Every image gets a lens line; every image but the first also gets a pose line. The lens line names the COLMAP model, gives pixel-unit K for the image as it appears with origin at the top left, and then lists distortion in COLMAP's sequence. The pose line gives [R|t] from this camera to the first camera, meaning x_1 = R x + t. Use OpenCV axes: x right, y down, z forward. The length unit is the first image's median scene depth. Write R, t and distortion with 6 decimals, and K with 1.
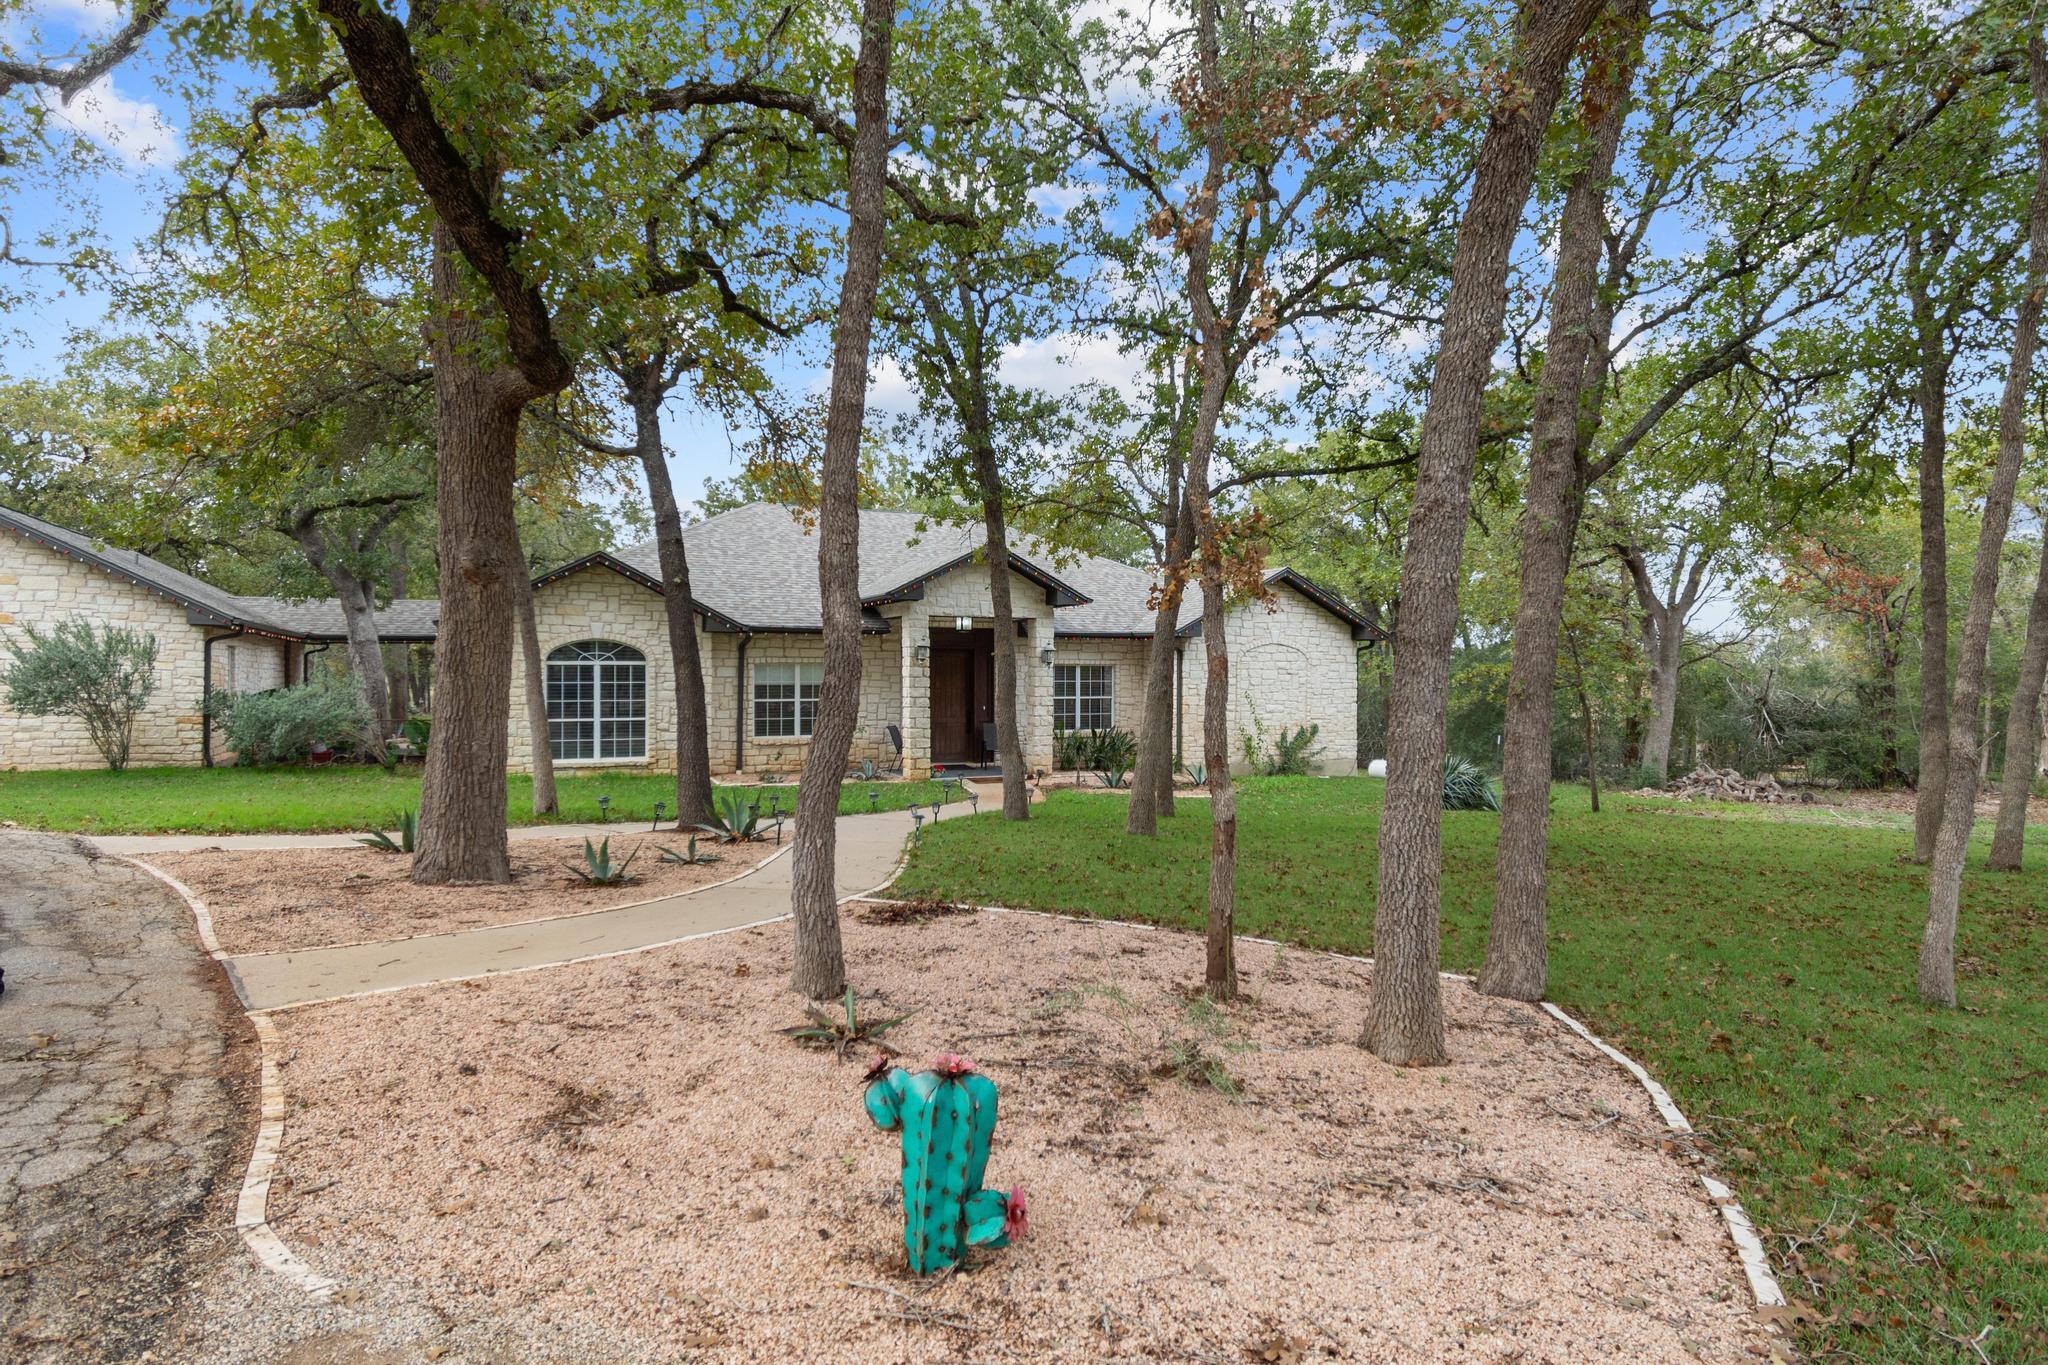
lens RADIAL K [[1128.5, 0, 1022.1], [0, 1128.5, 664.0], [0, 0, 1]] dist [-0.001556, 0.000406]
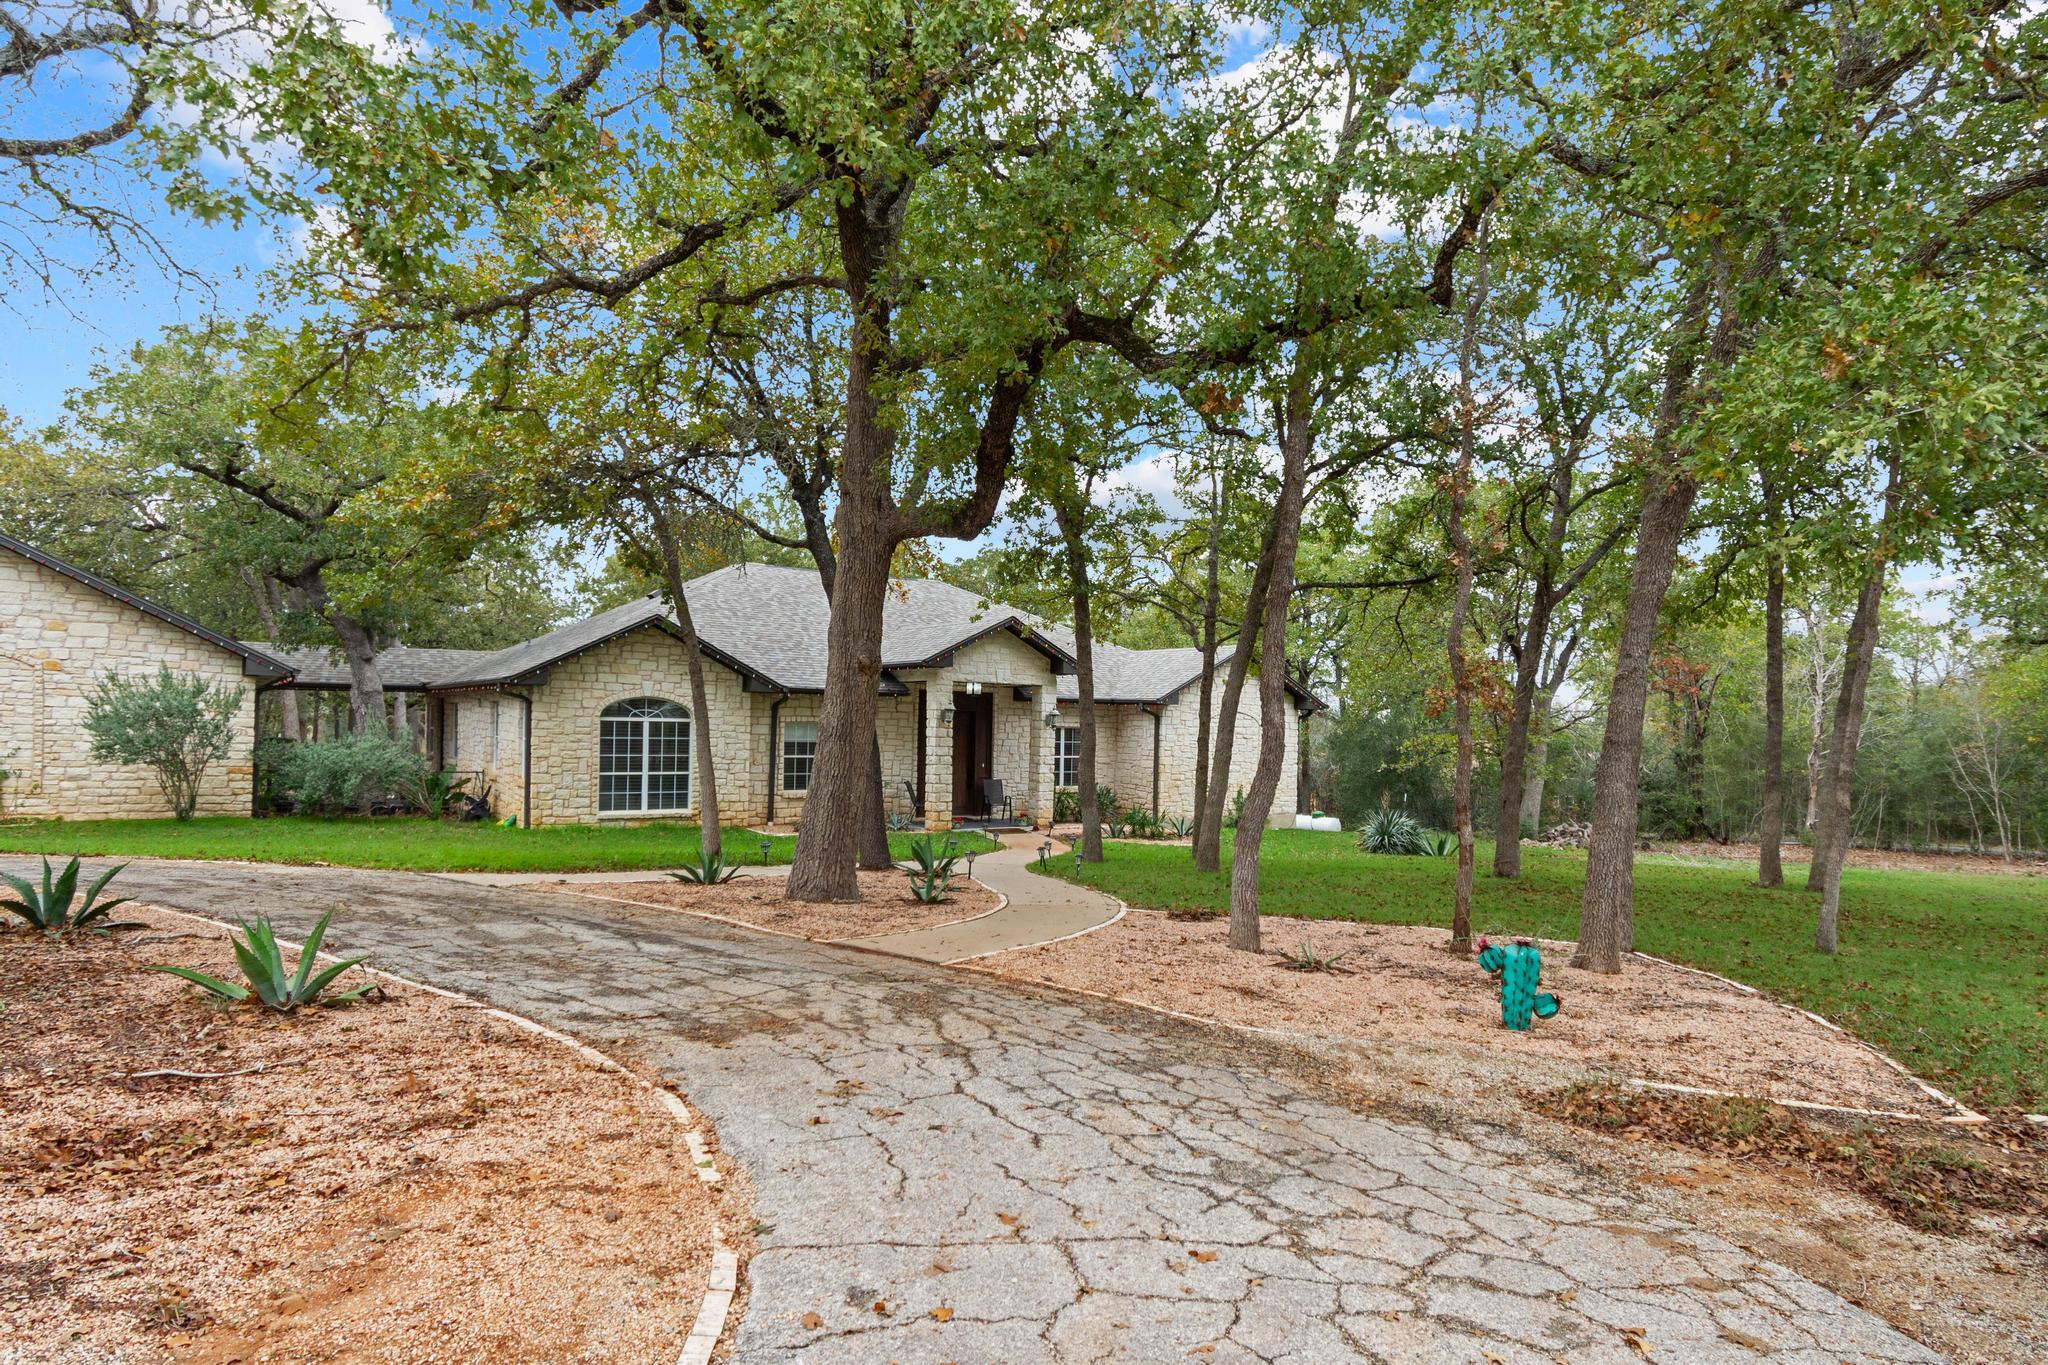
lens RADIAL K [[1236.7, 0, 1025.9], [0, 1236.7, 698.7], [0, 0, 1]] dist [-0.005223, -0.000404]
pose [[0.979563, 0.021216, 0.200017, -0.257826], [-0.018548, 0.999712, -0.015201, -0.009072], [-0.200282, 0.011180, 0.979674, -0.197401]]
